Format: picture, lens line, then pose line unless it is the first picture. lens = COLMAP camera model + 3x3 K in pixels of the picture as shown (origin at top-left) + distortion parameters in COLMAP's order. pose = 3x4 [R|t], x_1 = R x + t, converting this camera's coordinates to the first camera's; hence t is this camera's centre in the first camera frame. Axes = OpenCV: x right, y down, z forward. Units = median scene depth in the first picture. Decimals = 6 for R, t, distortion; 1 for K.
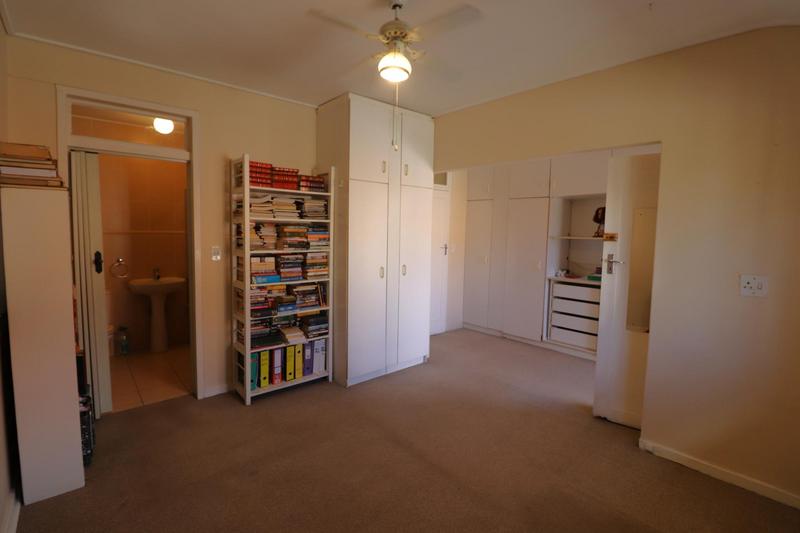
lens RADIAL K [[386.0, 0, 402.9], [0, 386.0, 264.2], [0, 0, 1]] dist [0.000188, -0.001858]
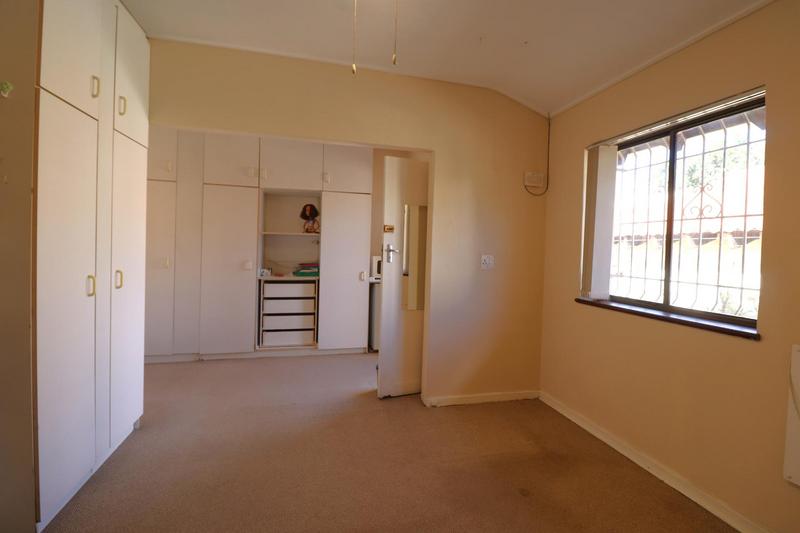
lens RADIAL K [[386.0, 0, 401.6], [0, 386.0, 262.0], [0, 0, 1]] dist [0.000188, -0.001858]
pose [[0.454241, -0.041237, 0.889924, -0.324723], [0.063549, 0.997883, 0.013803, 0.008399], [-0.888609, 0.050284, 0.455900, 0.359915]]
